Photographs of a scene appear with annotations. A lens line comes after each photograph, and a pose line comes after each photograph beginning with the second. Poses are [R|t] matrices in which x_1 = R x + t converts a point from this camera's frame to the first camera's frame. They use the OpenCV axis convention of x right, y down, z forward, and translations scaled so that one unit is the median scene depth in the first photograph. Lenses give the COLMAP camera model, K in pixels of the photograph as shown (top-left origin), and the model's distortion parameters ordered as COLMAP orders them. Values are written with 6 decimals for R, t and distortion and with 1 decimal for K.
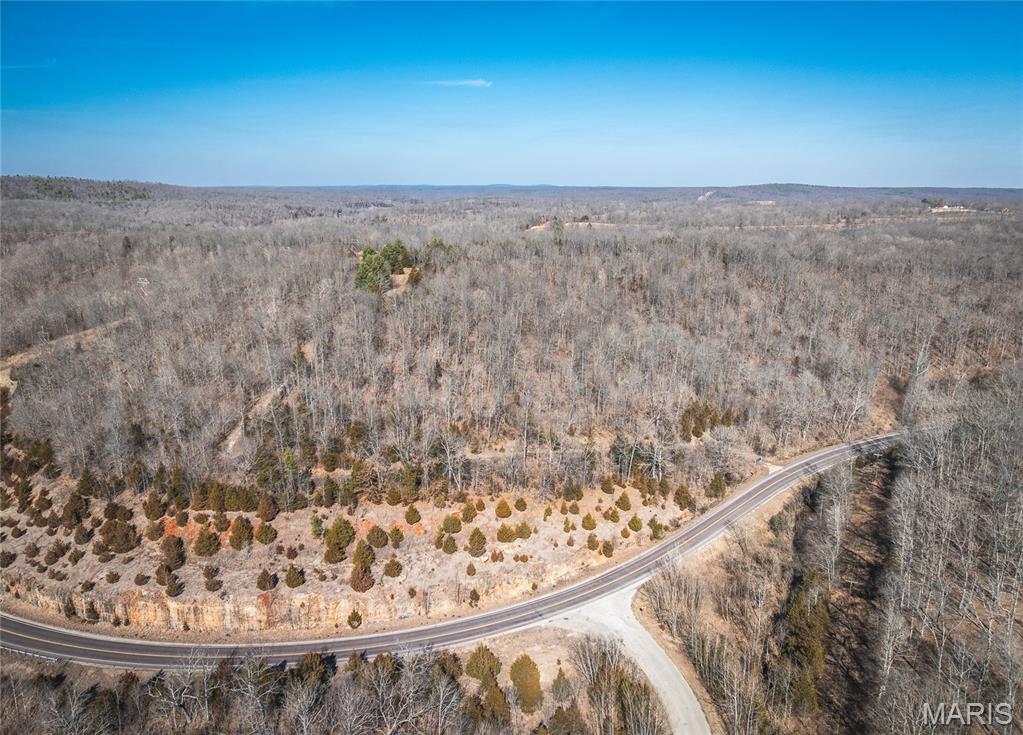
lens RADIAL K [[721.4, 0, 511.9], [0, 721.4, 354.3], [0, 0, 1]] dist [-0.044310, 0.005629]
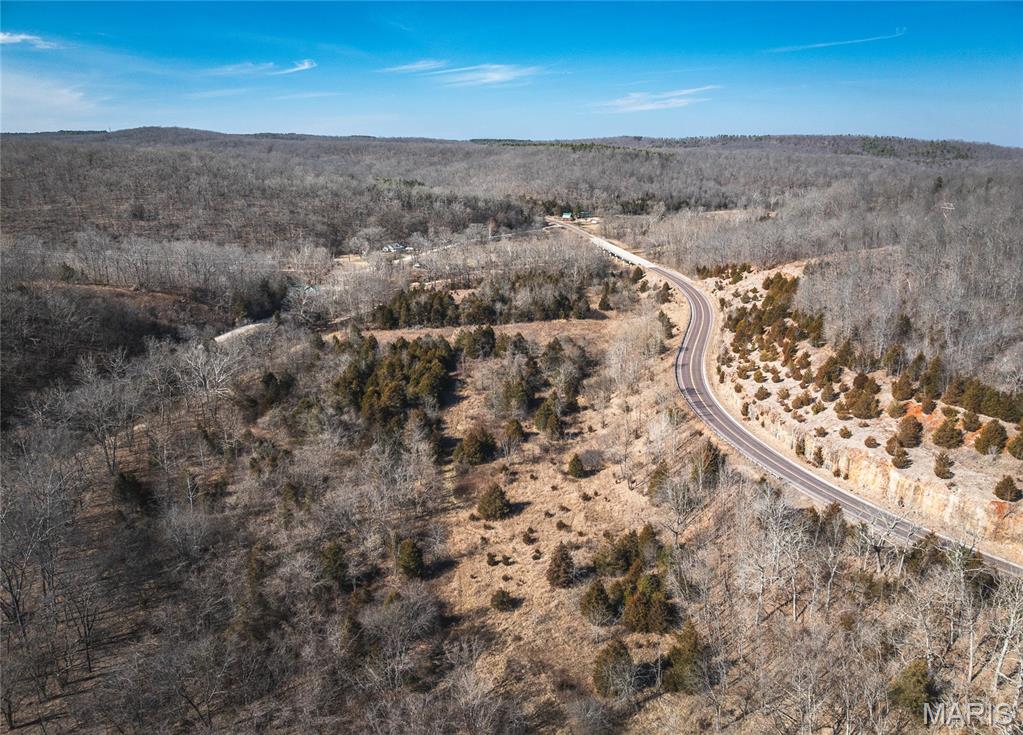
lens RADIAL K [[721.4, 0, 513.4], [0, 721.4, 351.7], [0, 0, 1]] dist [-0.044310, 0.005629]
pose [[0.522568, 0.227183, -0.821773, 0.003653], [-0.194124, 0.970234, 0.144782, 0.113648], [0.830204, 0.083867, 0.551115, 0.021803]]
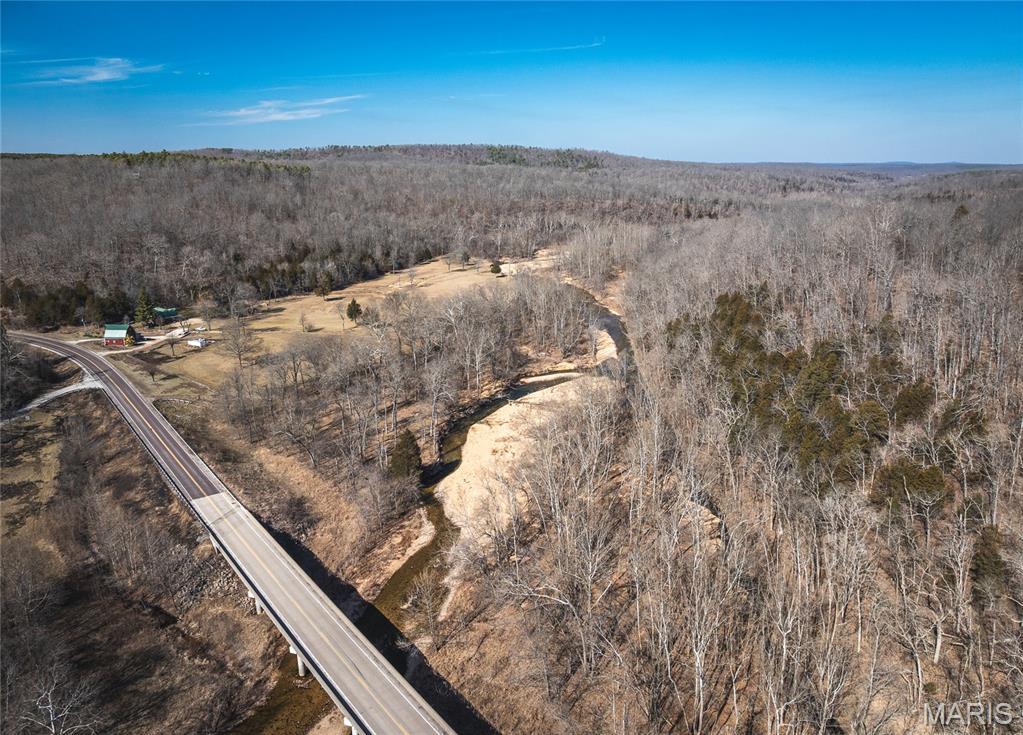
lens RADIAL K [[721.4, 0, 514.3], [0, 721.4, 360.6], [0, 0, 1]] dist [-0.044310, 0.005629]
pose [[0.887742, 0.112723, -0.446326, -1.874480], [-0.096349, 0.993580, 0.059297, -0.208968], [0.450145, -0.009637, 0.892904, 1.445039]]
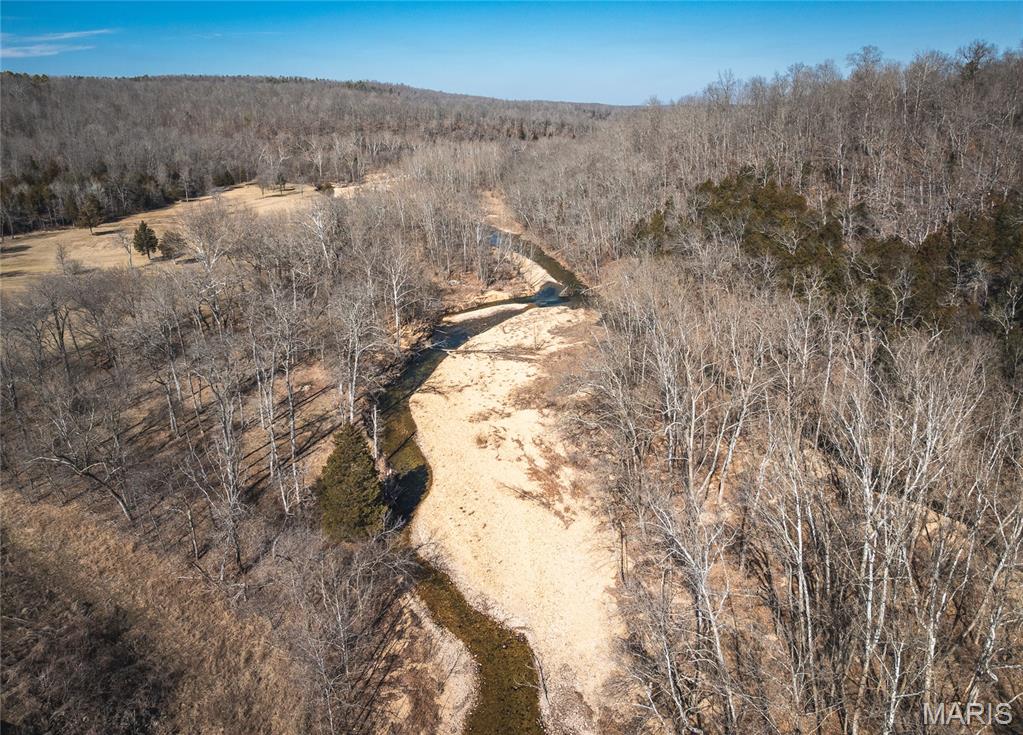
lens RADIAL K [[721.4, 0, 513.6], [0, 721.4, 372.7], [0, 0, 1]] dist [-0.044310, 0.005629]
pose [[0.981591, 0.064218, -0.179874, -2.207382], [-0.042001, 0.991304, 0.124710, -0.144191], [0.186318, -0.114859, 0.975752, 1.793918]]
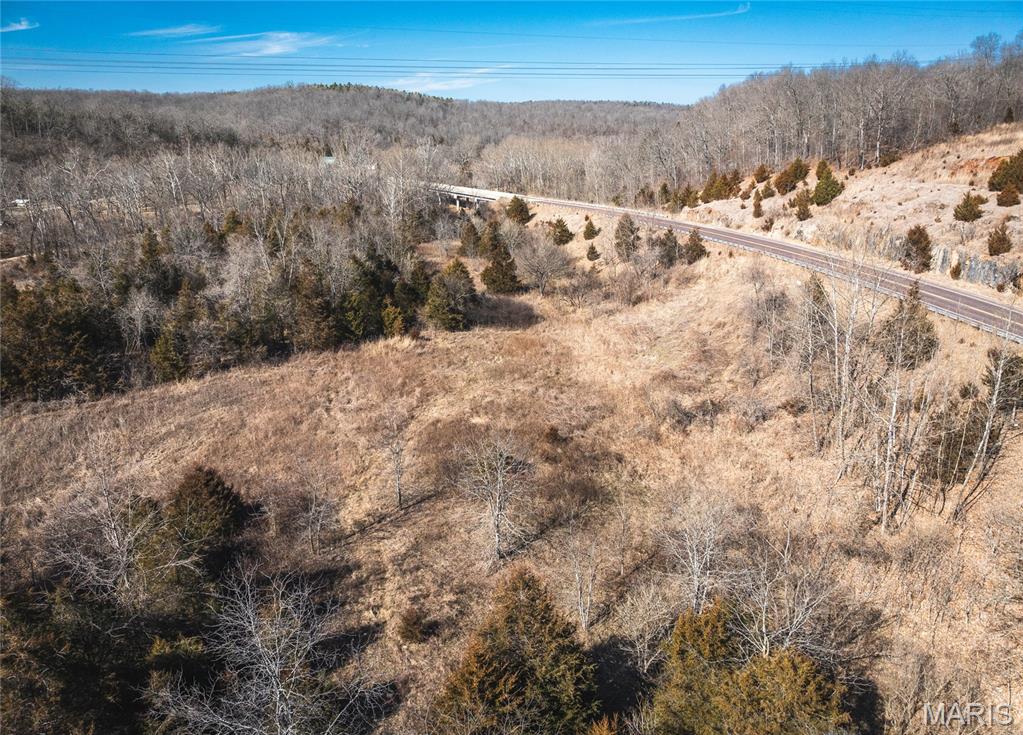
lens RADIAL K [[721.4, 0, 520.6], [0, 721.4, 357.3], [0, 0, 1]] dist [-0.044310, 0.005629]
pose [[0.779152, 0.183297, -0.599436, -1.005298], [-0.141649, 0.983040, 0.116480, 0.210066], [0.610620, -0.005847, 0.791902, 0.725527]]
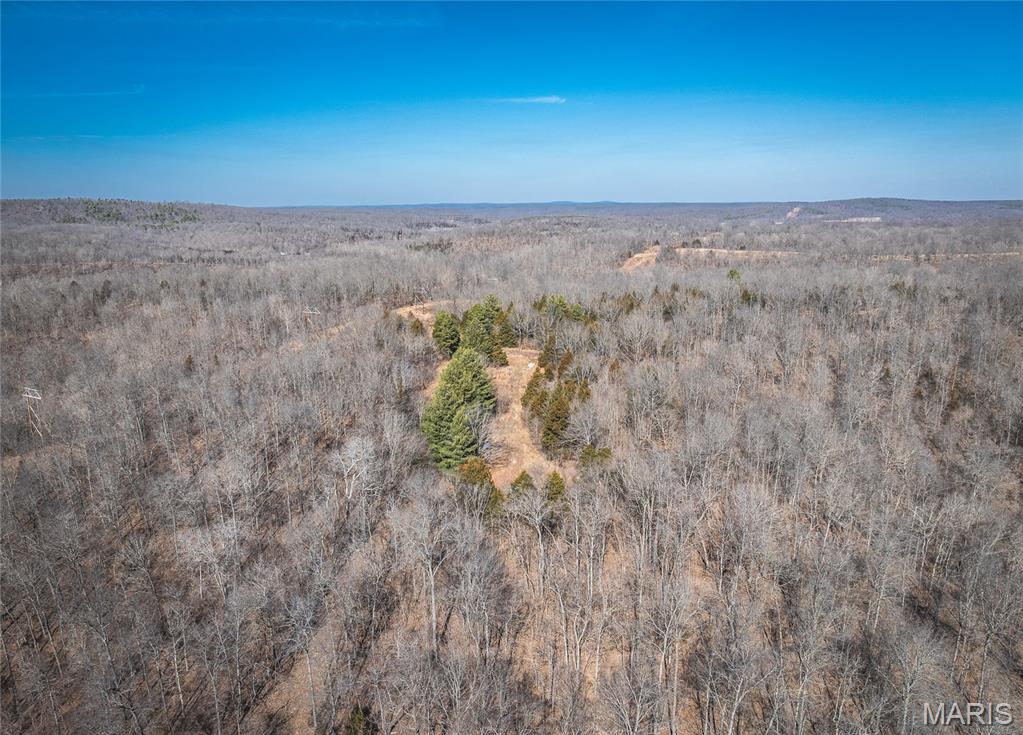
lens RADIAL K [[721.4, 0, 517.5], [0, 721.4, 366.5], [0, 0, 1]] dist [-0.044310, 0.005629]
pose [[0.997344, 0.004525, -0.072689, -0.218930], [-0.005002, 0.999967, -0.006376, -0.230781], [0.072658, 0.006722, 0.997334, 0.940265]]
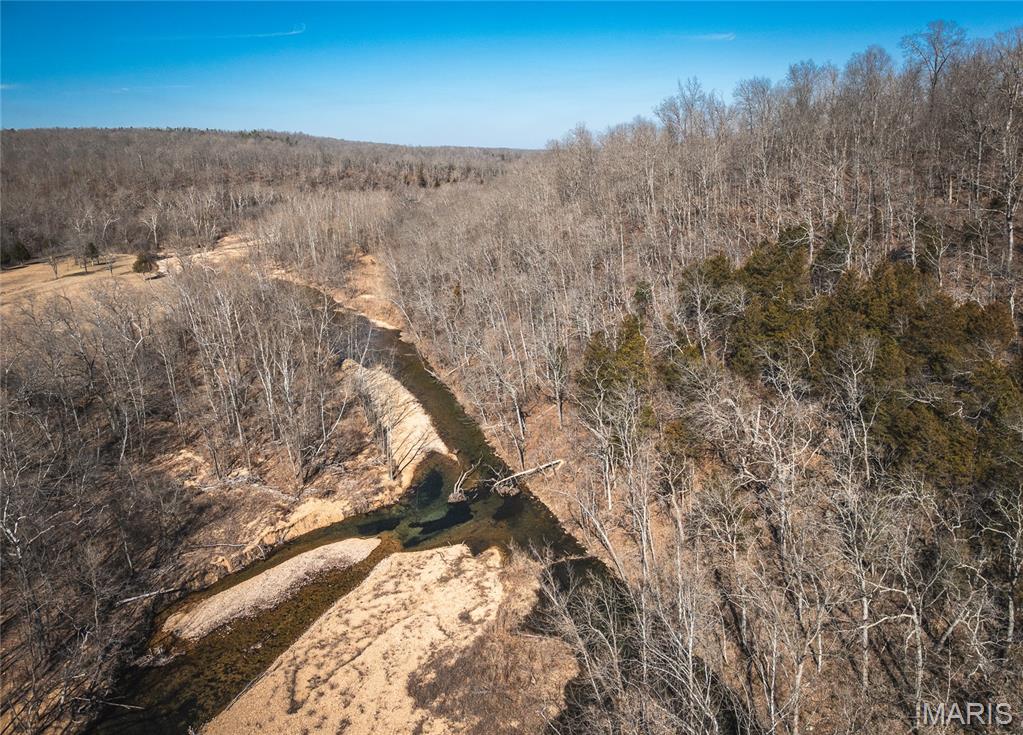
lens RADIAL K [[721.4, 0, 519.7], [0, 721.4, 362.4], [0, 0, 1]] dist [-0.044310, 0.005629]
pose [[0.997556, -0.005126, -0.069688, -2.247535], [0.008711, 0.998648, 0.051240, -0.244464], [0.069331, -0.051721, 0.996252, 2.295816]]
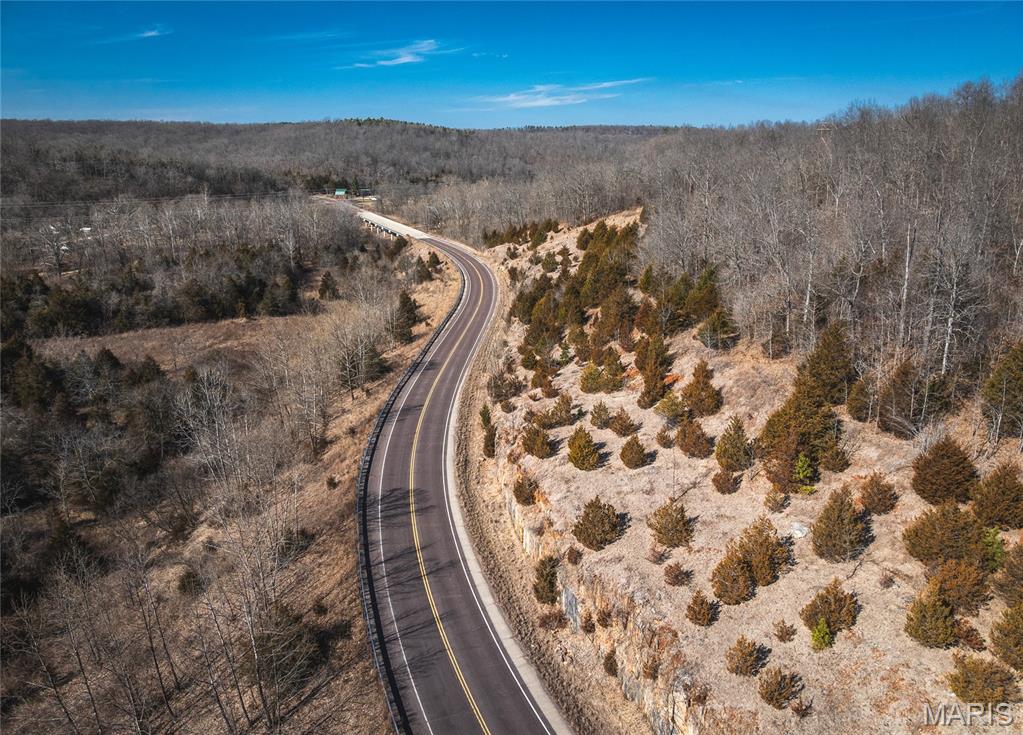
lens RADIAL K [[721.4, 0, 517.1], [0, 721.4, 357.7], [0, 0, 1]] dist [-0.044310, 0.005629]
pose [[0.719320, 0.192964, -0.667341, -0.447555], [-0.163551, 0.980685, 0.107279, 0.153698], [0.675152, 0.031976, 0.736985, 0.602369]]
